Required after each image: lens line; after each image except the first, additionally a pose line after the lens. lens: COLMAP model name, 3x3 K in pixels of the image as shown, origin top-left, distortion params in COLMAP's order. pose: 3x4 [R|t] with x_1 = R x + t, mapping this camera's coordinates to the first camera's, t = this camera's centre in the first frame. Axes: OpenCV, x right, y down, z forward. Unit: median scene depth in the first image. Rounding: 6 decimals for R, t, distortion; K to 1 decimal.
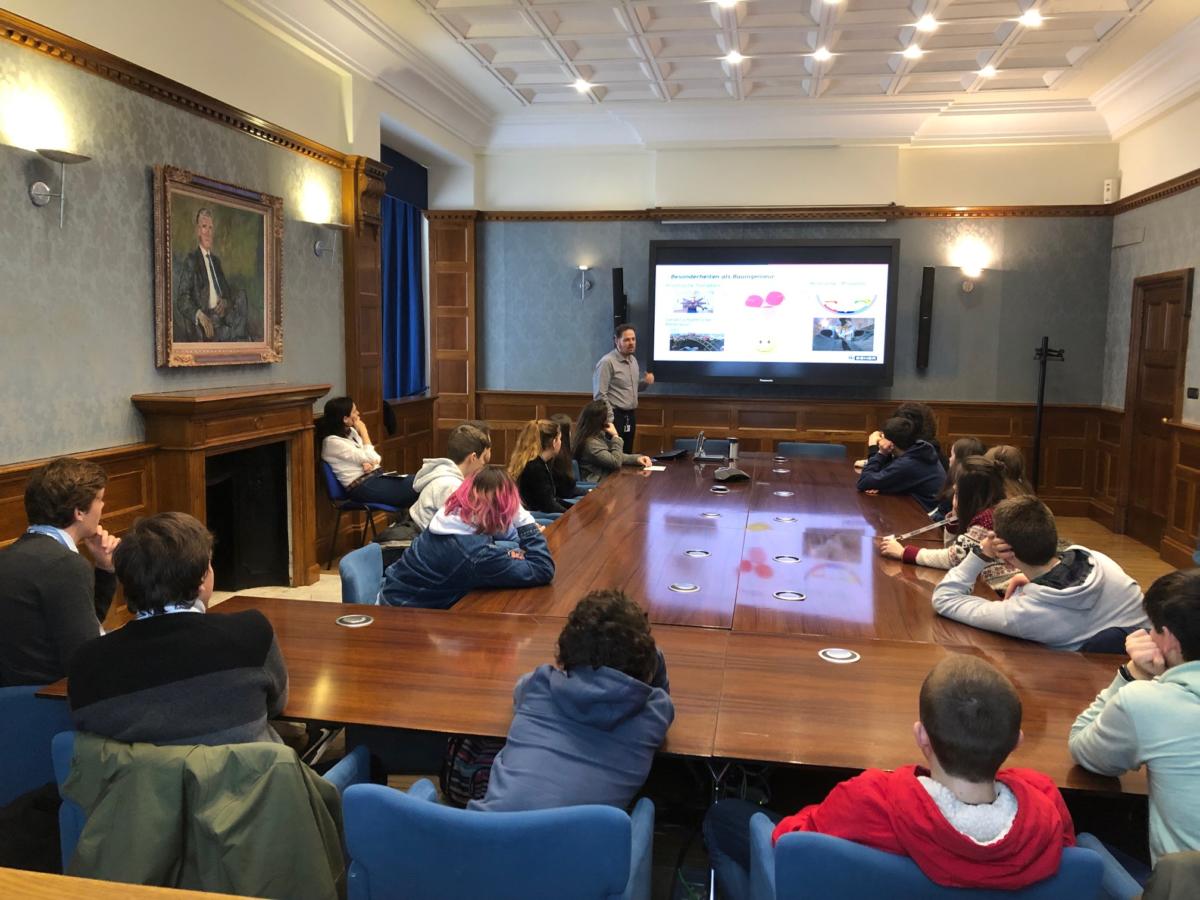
lens RADIAL K [[982.9, 0, 601.6], [0, 982.9, 443.3], [0, 0, 1]] dist [0.004885, 0.015915]
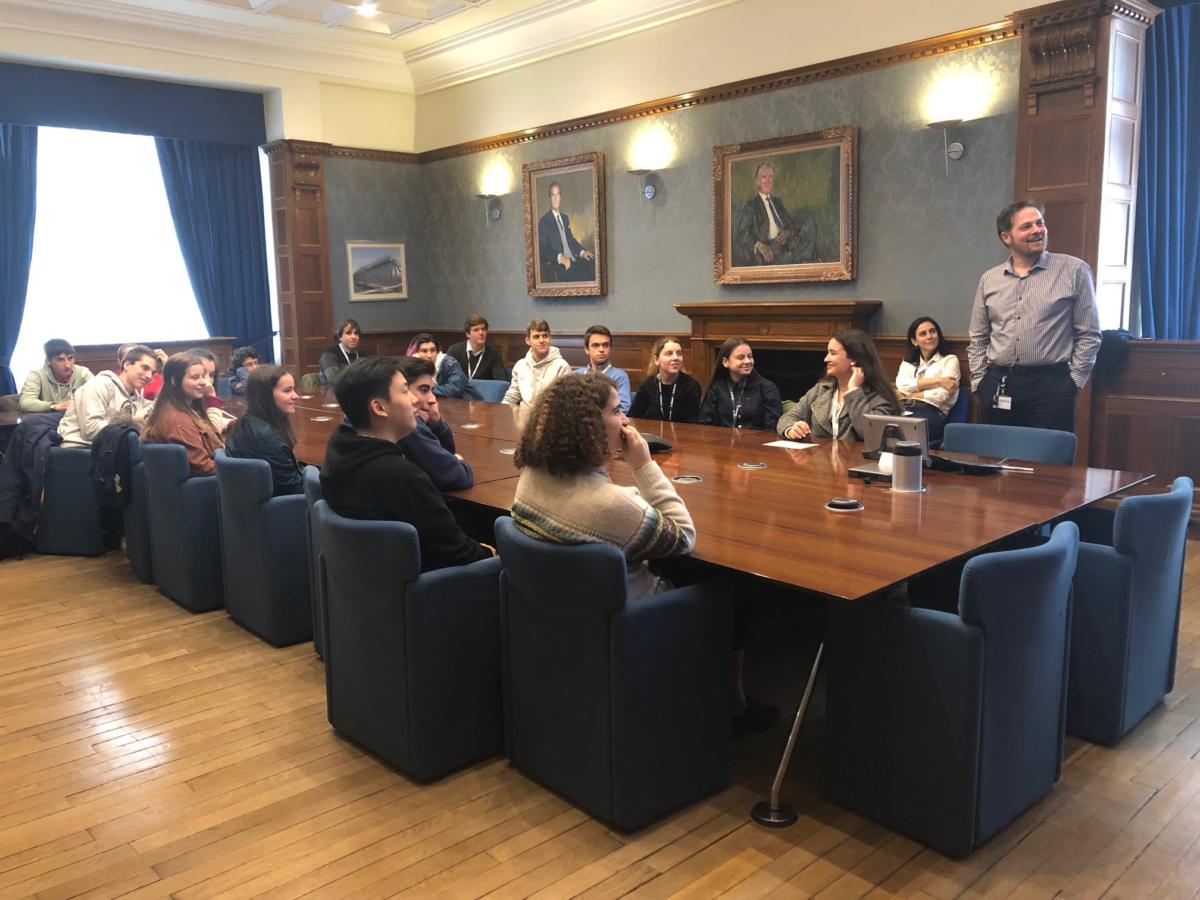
lens RADIAL K [[978.3, 0, 595.4], [0, 978.3, 439.7], [0, 0, 1]] dist [0.015374, -0.008972]
pose [[-0.611550, 0.102916, -0.784484, 0.770514], [-0.077587, 0.978925, 0.188908, -0.101700], [0.787392, 0.176393, -0.590677, 1.593860]]
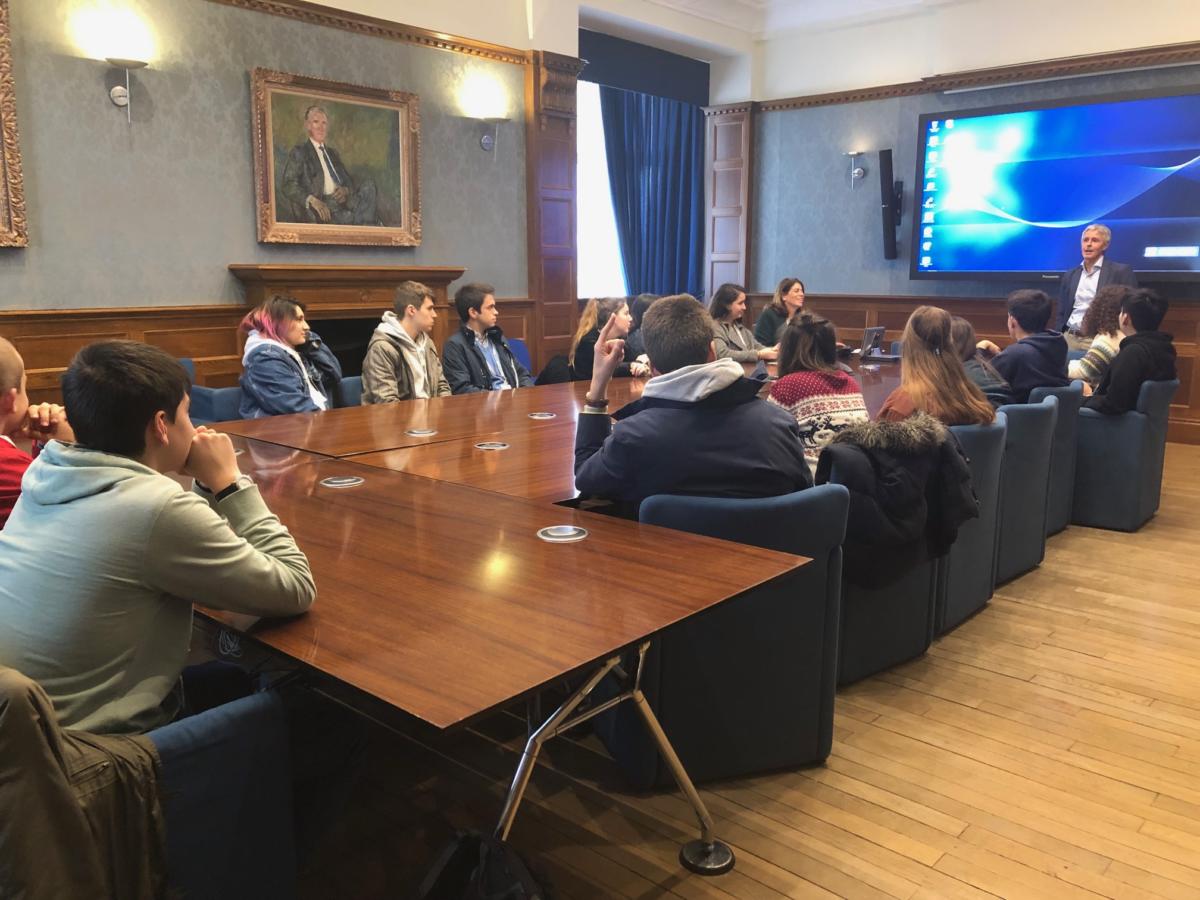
lens RADIAL K [[982.9, 0, 601.6], [0, 982.9, 443.3], [0, 0, 1]] dist [0.004885, 0.015915]
pose [[0.844960, 0.080308, -0.528766, 0.499009], [-0.047497, 0.996023, 0.075375, 0.050293], [0.532717, -0.038575, 0.845414, 0.180708]]
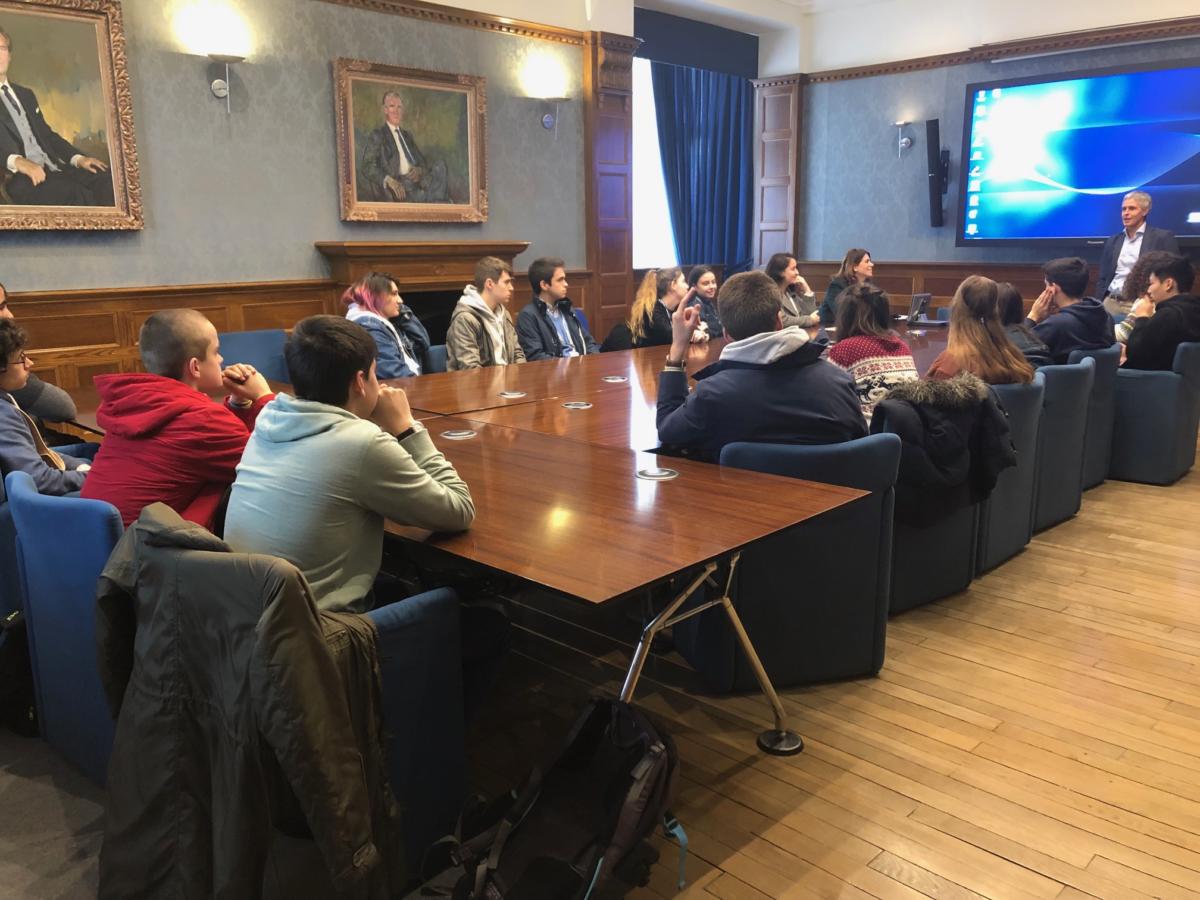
lens RADIAL K [[990.0, 0, 598.4], [0, 990.0, 441.3], [0, 0, 1]] dist [0.008546, 0.003856]
pose [[0.822305, 0.092275, -0.561515, 0.522321], [-0.039088, 0.993594, 0.106037, 0.052537], [0.567703, -0.065247, 0.820644, 0.096894]]
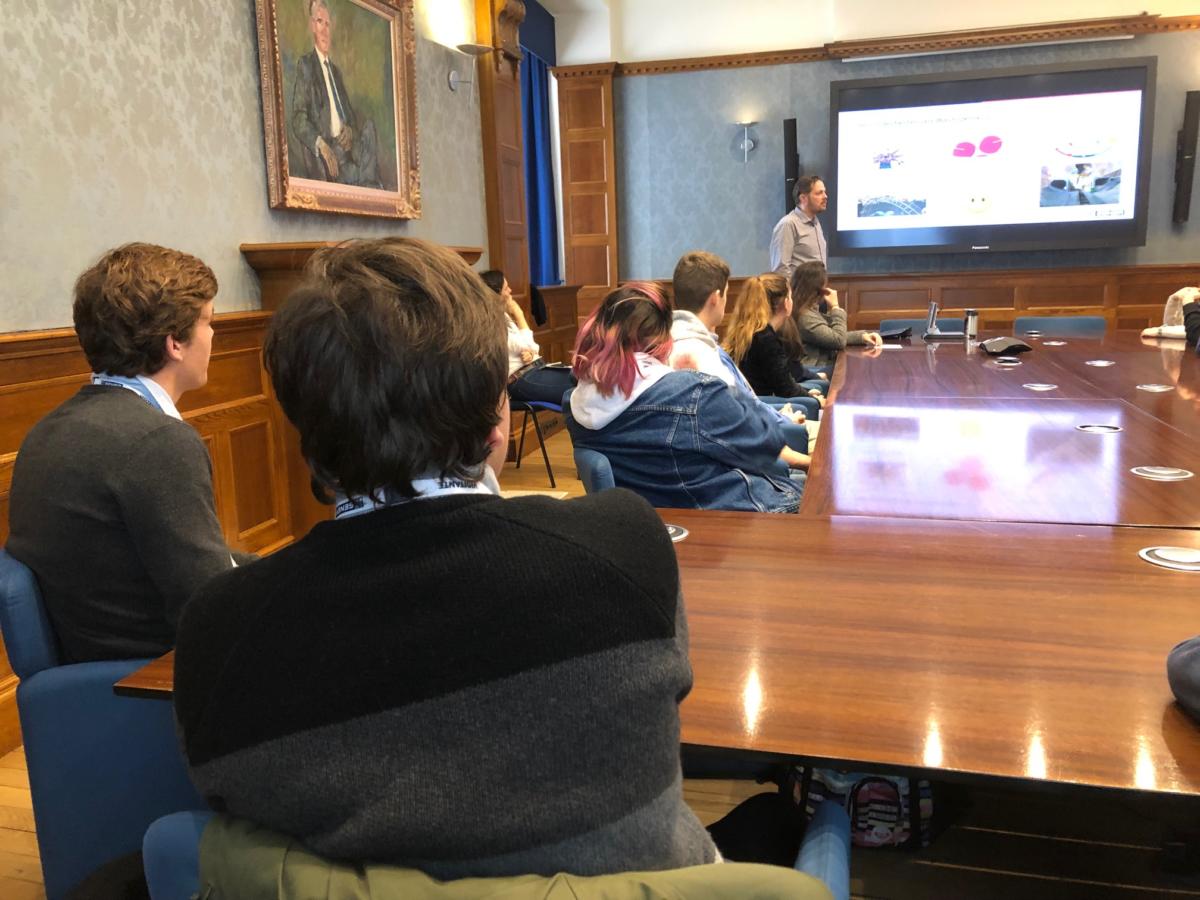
lens RADIAL K [[978.3, 0, 595.4], [0, 978.3, 439.7], [0, 0, 1]] dist [0.015374, -0.008972]
pose [[0.995241, -0.029350, -0.092917, -0.133318], [0.035682, 0.997099, 0.067238, 0.048501], [0.090674, -0.070234, 0.993401, 0.255652]]
